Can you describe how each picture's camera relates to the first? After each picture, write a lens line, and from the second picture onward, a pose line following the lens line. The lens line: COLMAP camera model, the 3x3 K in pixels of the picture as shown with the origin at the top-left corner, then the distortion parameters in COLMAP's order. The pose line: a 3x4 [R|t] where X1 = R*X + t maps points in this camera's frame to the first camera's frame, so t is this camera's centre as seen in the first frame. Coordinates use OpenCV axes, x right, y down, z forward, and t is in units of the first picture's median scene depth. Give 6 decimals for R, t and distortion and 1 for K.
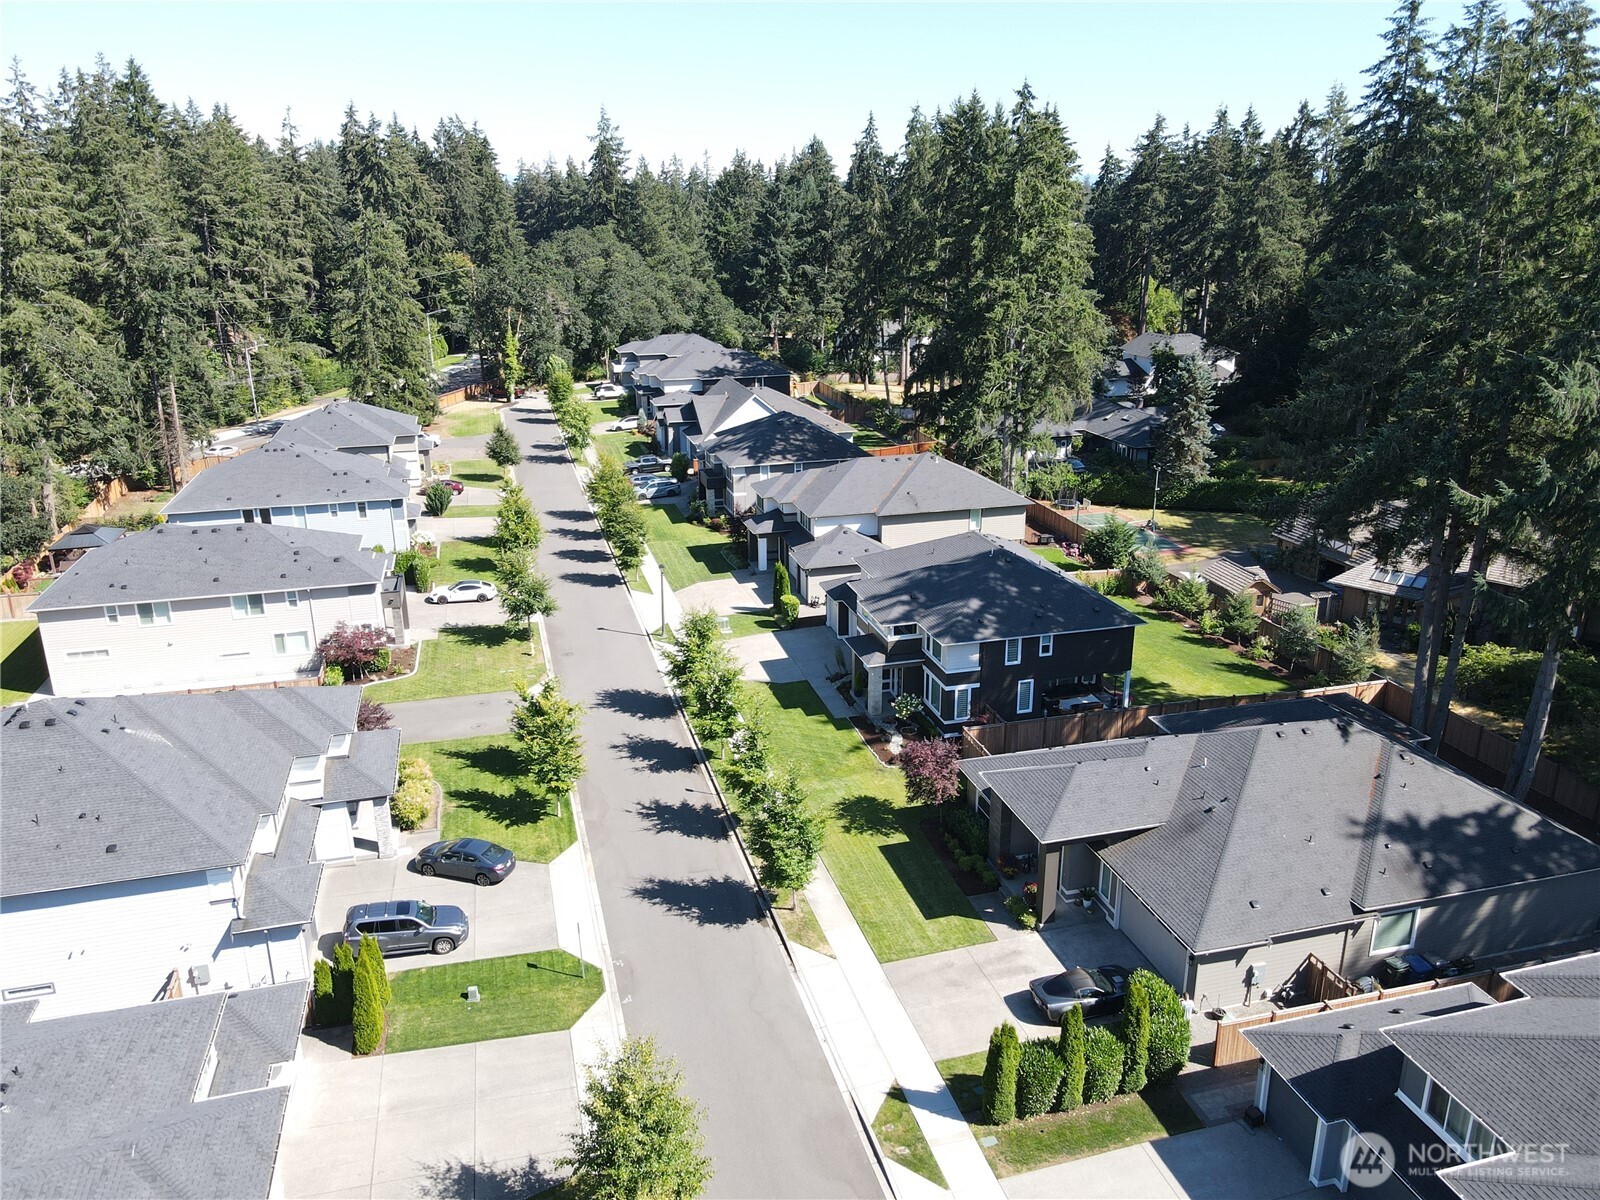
lens RADIAL K [[1179.6, 0, 799.6], [0, 1179.6, 592.4], [0, 0, 1]] dist [0.024463, 0.001301]
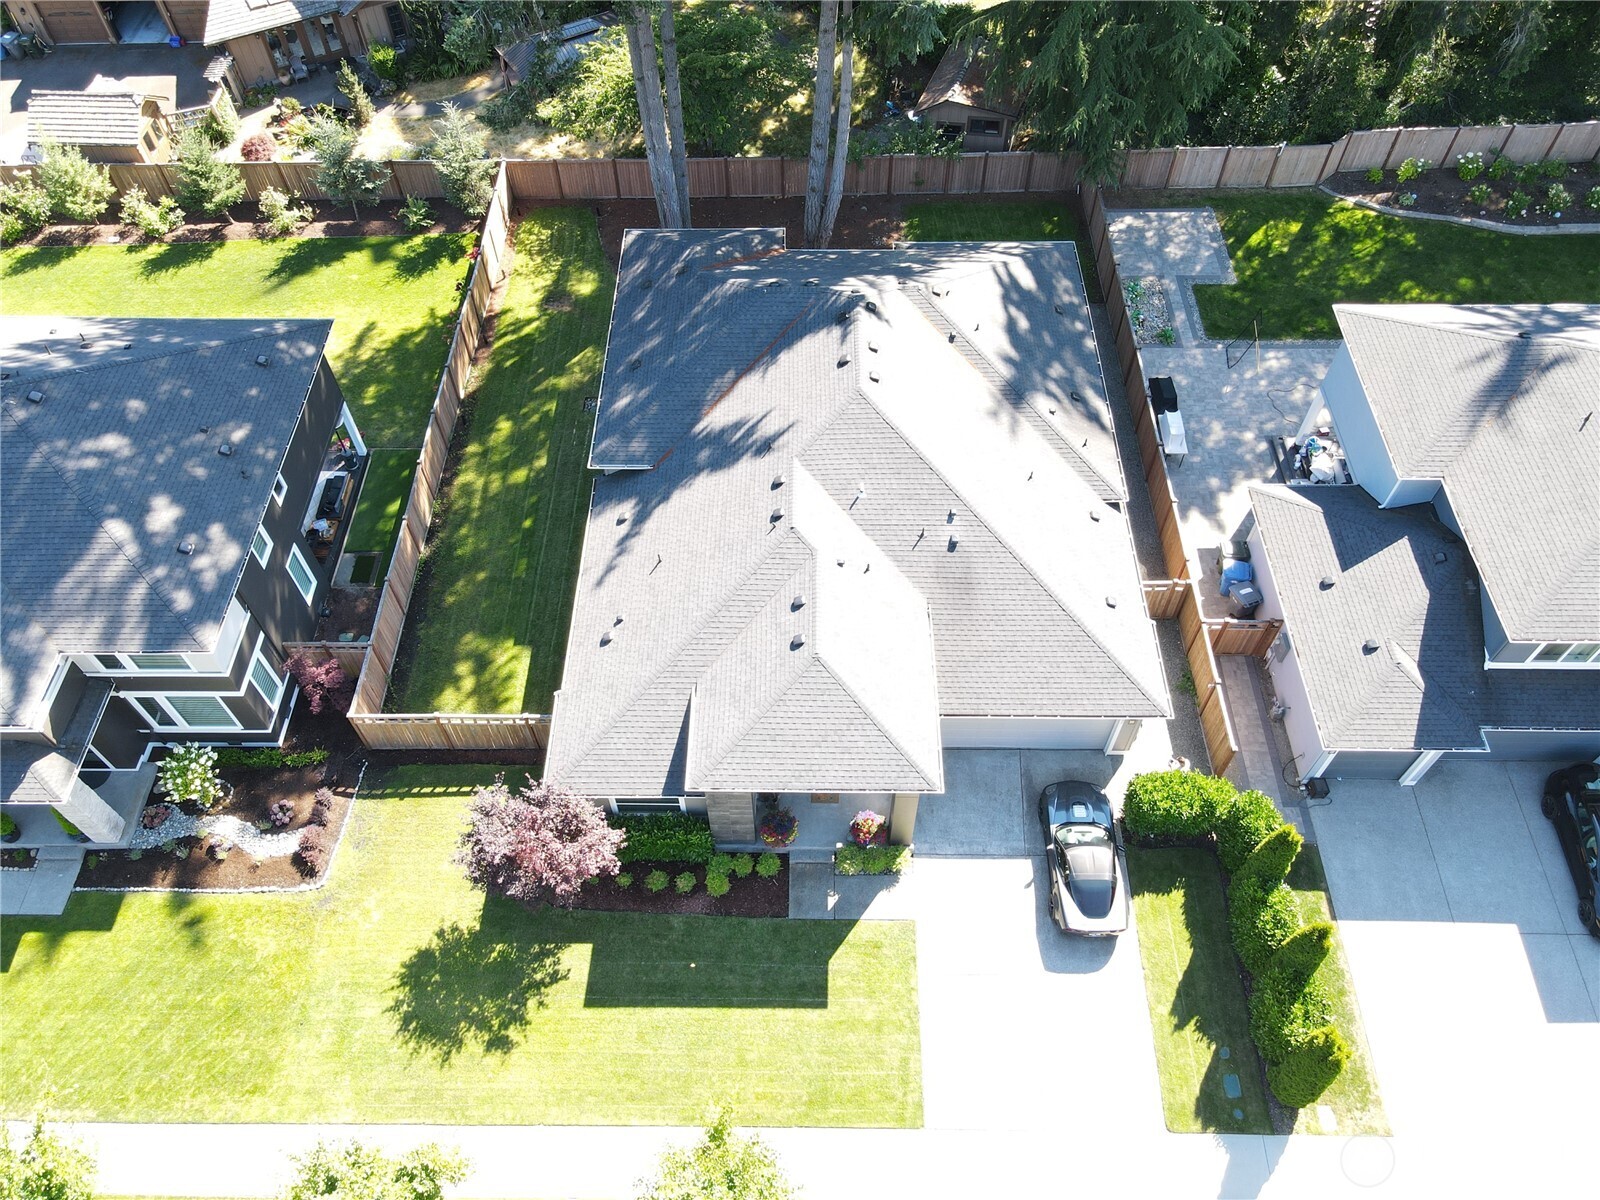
lens RADIAL K [[1179.6, 0, 797.3], [0, 1179.6, 588.2], [0, 0, 1]] dist [0.024463, 0.001301]
pose [[0.276416, -0.773777, 0.569969, -0.057979], [0.317403, 0.633300, 0.705823, -0.219596], [-0.907111, -0.014191, 0.420653, 0.578523]]
